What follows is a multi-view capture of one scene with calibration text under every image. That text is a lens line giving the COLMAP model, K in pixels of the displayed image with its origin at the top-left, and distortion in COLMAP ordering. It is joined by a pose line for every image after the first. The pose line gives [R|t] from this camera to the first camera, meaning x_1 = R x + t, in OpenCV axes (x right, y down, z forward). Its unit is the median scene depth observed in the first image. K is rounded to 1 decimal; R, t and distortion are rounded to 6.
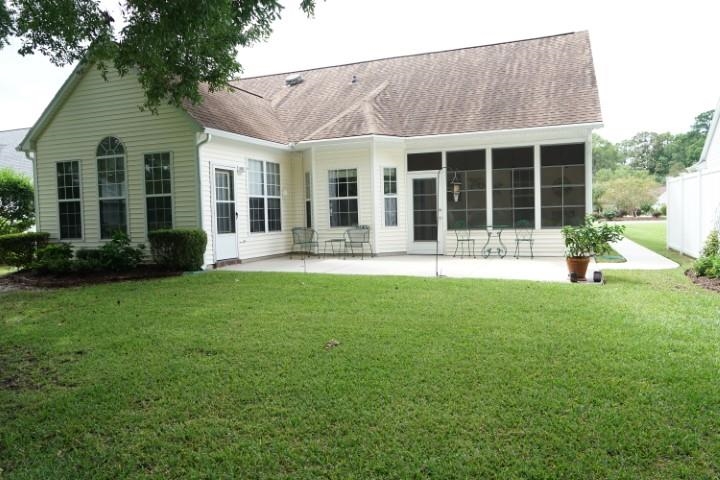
lens RADIAL K [[537.5, 0, 361.5], [0, 537.5, 241.8], [0, 0, 1]] dist [-0.029664, 0.006733]
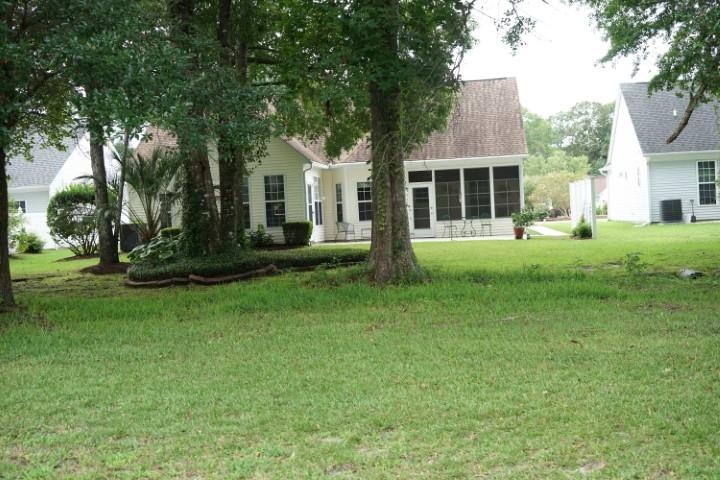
lens RADIAL K [[901.8, 0, 360.2], [0, 901.8, 238.2], [0, 0, 1]] dist [-0.104631, 0.000000]
pose [[0.973446, -0.025050, 0.227542, -0.641478], [0.033099, 0.998952, -0.031627, 0.102052], [-0.226511, 0.038319, 0.973255, -1.458305]]
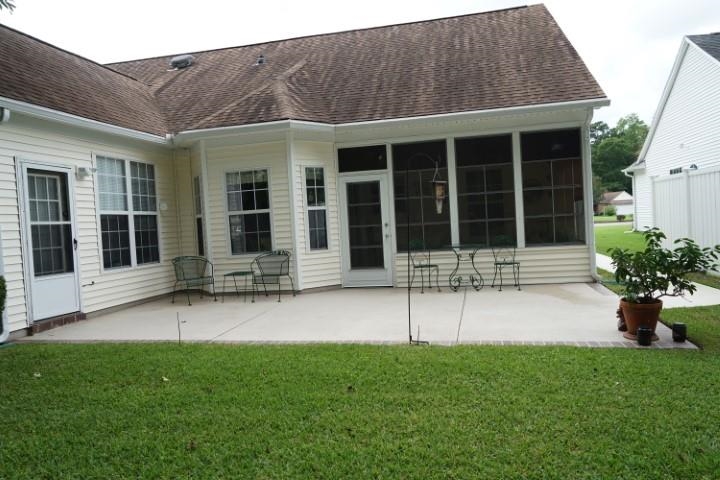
lens RADIAL K [[522.0, 0, 362.3], [0, 522.0, 237.5], [0, 0, 1]] dist [-0.007060, 0.002429]
pose [[0.986680, -0.034507, 0.158974, 0.002729], [0.039058, 0.998909, -0.025591, -0.025686], [-0.157917, 0.031459, 0.986951, 0.315186]]
